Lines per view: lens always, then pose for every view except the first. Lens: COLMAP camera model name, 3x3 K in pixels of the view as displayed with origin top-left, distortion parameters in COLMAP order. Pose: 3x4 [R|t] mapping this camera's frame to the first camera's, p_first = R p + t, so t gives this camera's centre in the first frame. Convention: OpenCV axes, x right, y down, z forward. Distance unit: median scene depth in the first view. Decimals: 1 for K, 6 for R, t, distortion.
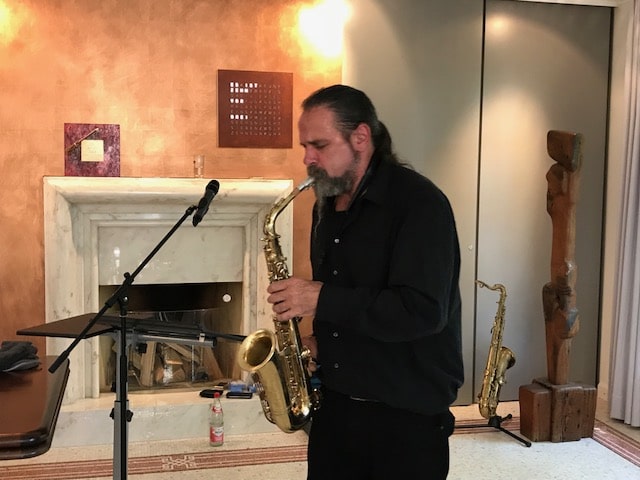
lens RADIAL K [[779.2, 0, 317.6], [0, 779.2, 238.2], [0, 0, 1]] dist [0.022422, 0.000000]
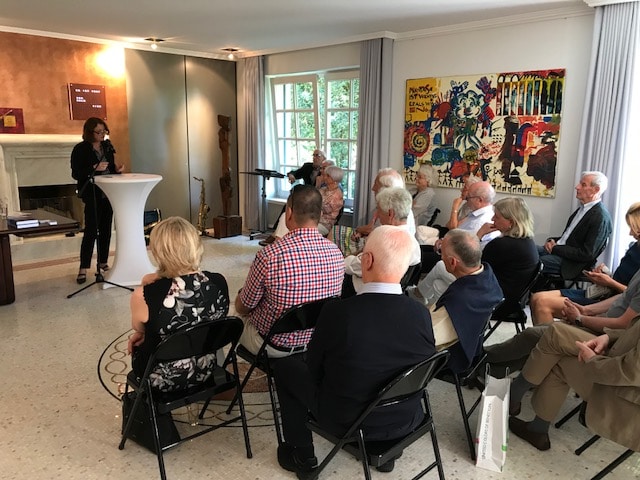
lens RADIAL K [[530.2, 0, 317.4], [0, 530.2, 240.0], [0, 0, 1]] dist [0.007862, -0.004173]
pose [[0.858216, -0.103111, 0.502826, -0.325617], [0.046911, 0.991272, 0.123206, 0.065309], [-0.511141, -0.082149, 0.855562, -0.648115]]
